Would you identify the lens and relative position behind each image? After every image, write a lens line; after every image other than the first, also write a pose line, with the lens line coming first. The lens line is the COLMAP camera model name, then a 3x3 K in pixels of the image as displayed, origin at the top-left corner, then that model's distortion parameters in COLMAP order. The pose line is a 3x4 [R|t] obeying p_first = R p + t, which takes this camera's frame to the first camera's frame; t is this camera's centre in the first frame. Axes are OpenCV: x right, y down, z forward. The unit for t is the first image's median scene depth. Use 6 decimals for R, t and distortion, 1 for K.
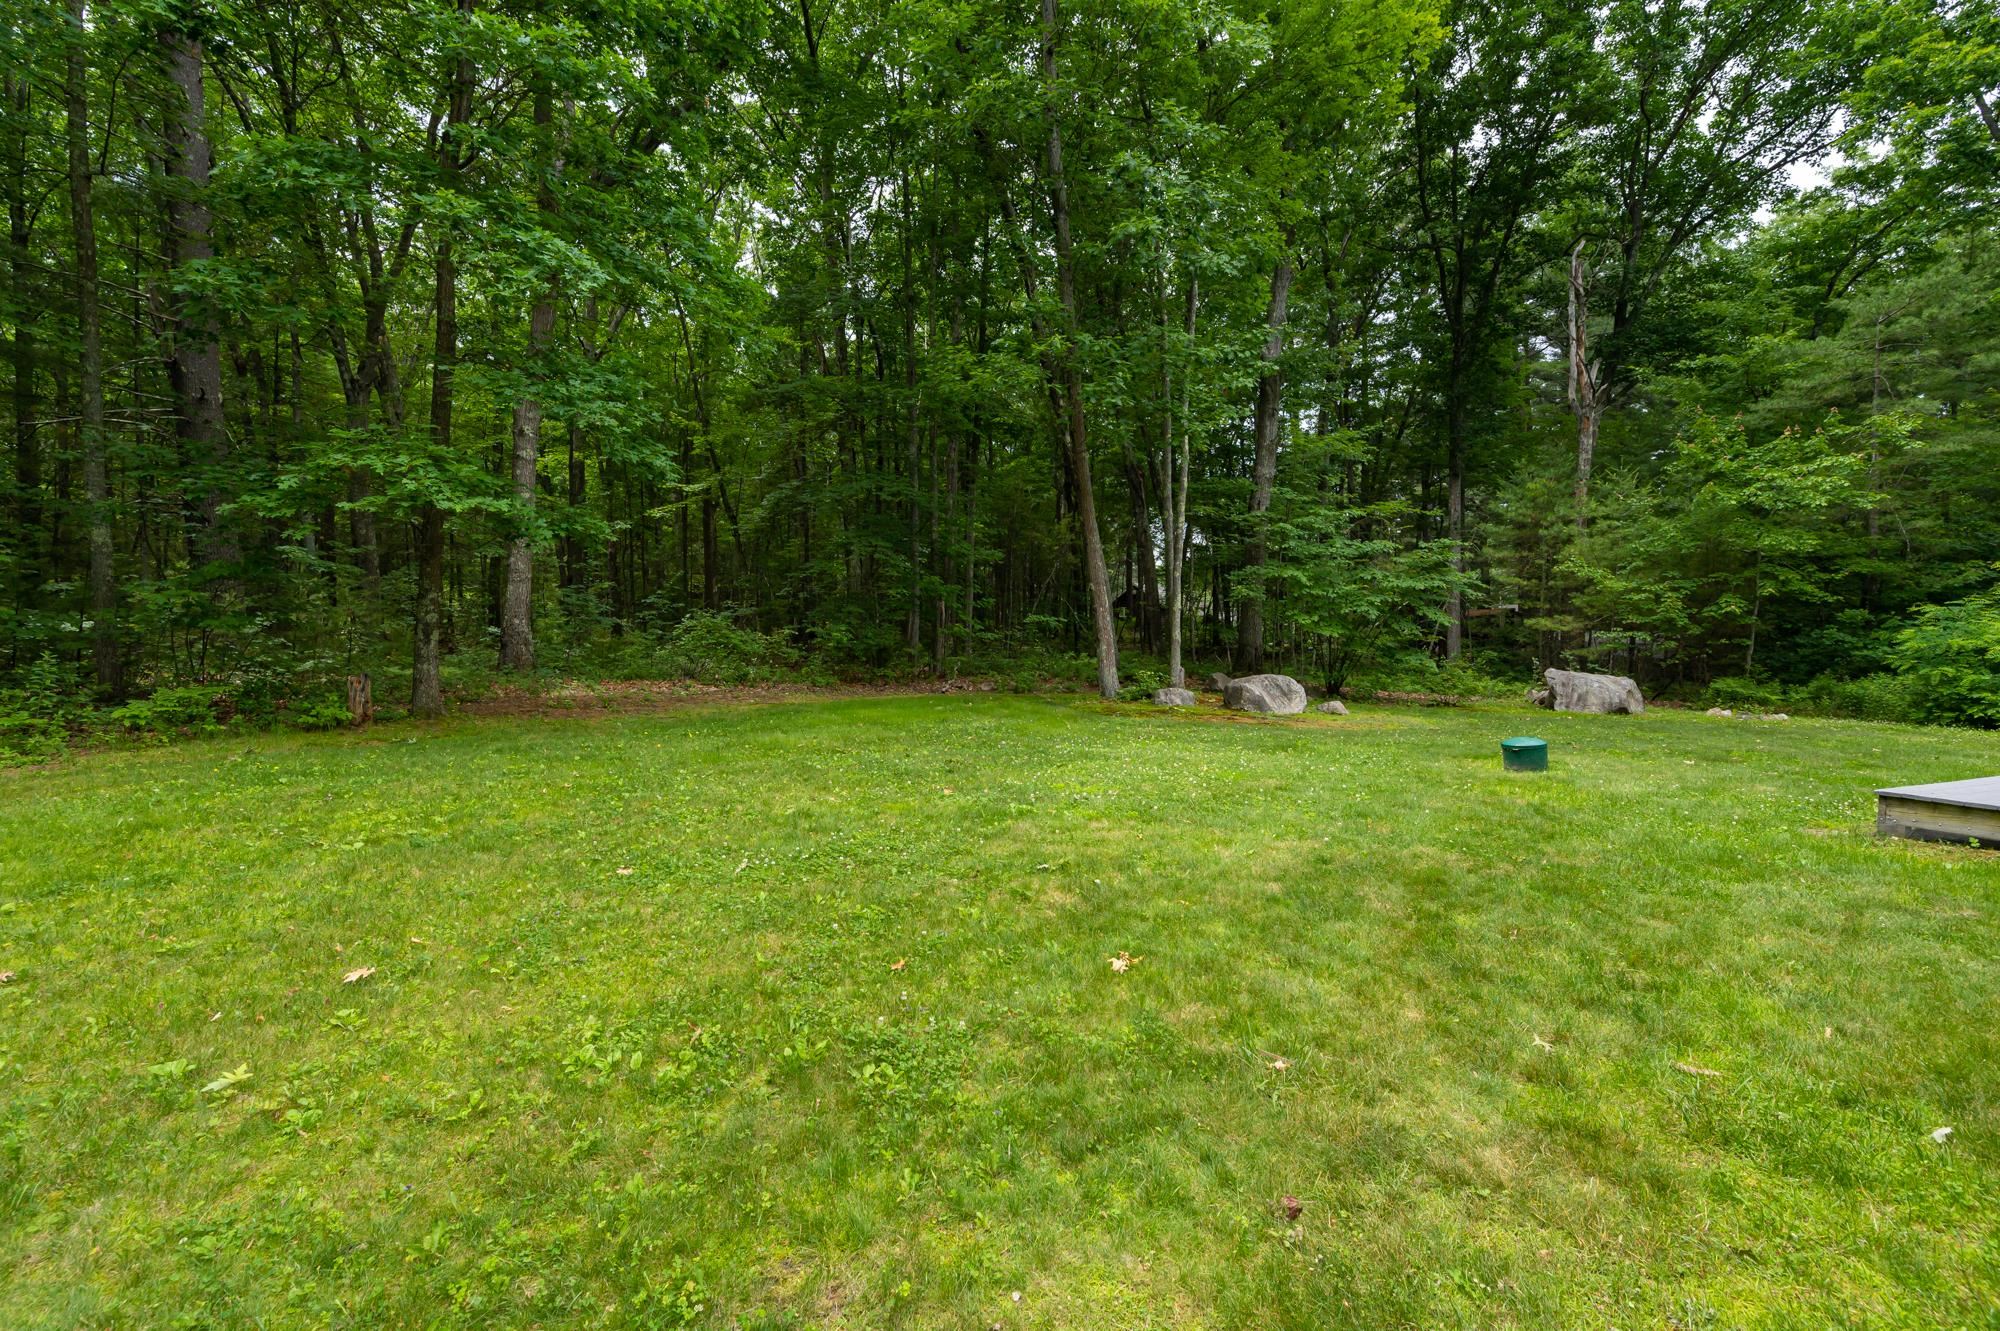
lens RADIAL K [[875.5, 0, 998.5], [0, 875.5, 631.7], [0, 0, 1]] dist [0.000421, 0.000027]
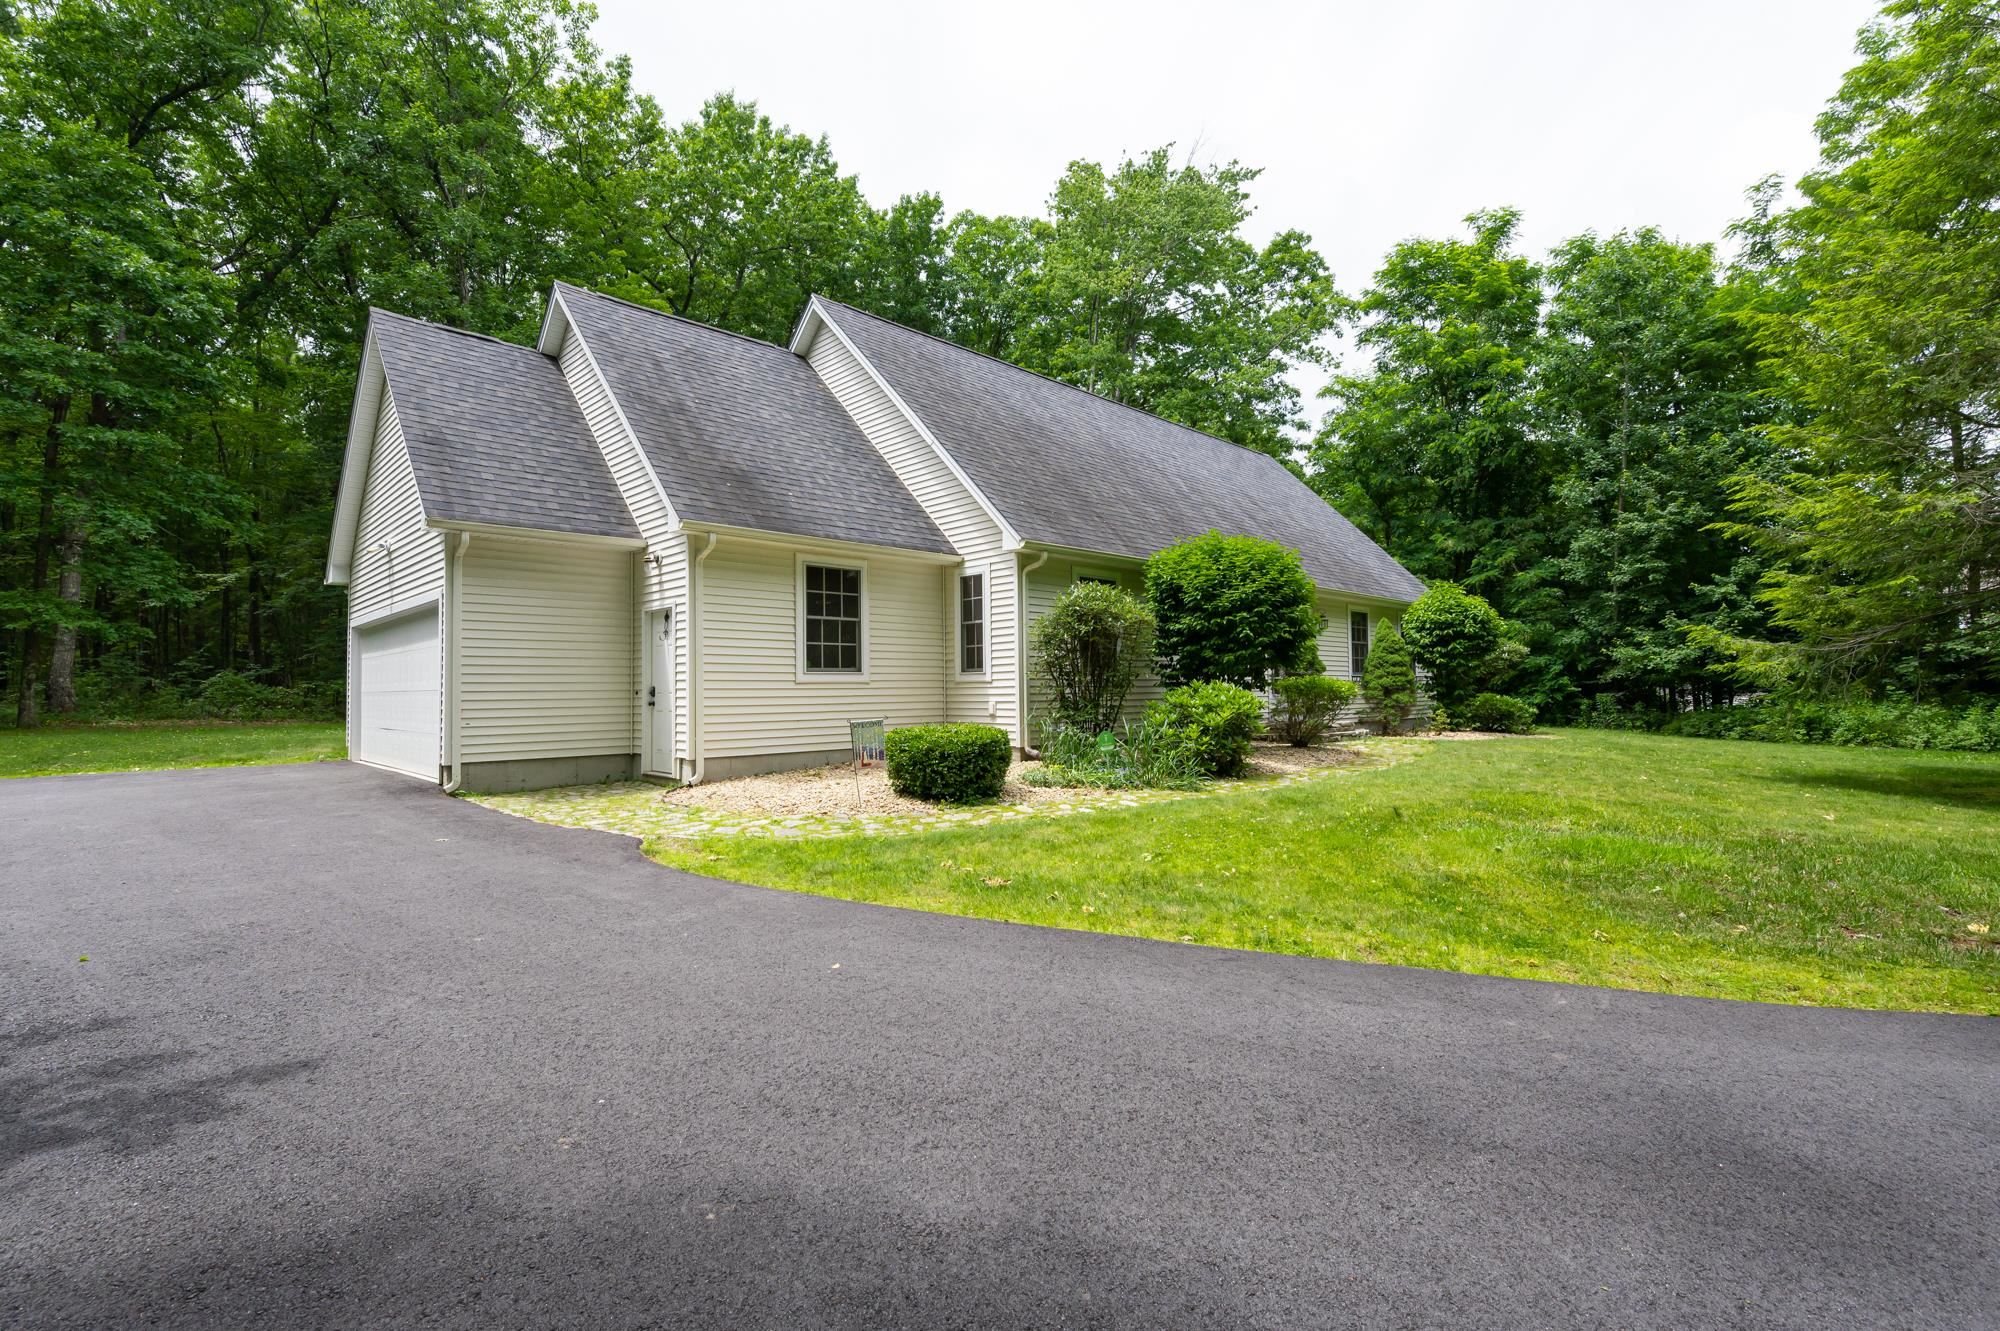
lens RADIAL K [[880.8, 0, 1000.0], [0, 880.8, 665.5], [0, 0, 1]] dist [-0.001410, 0.000069]
pose [[0.934517, 0.000644, 0.355918, 0.355710], [0.009991, 0.999557, -0.028042, 0.020818], [-0.355778, 0.029762, 0.934096, -0.856627]]
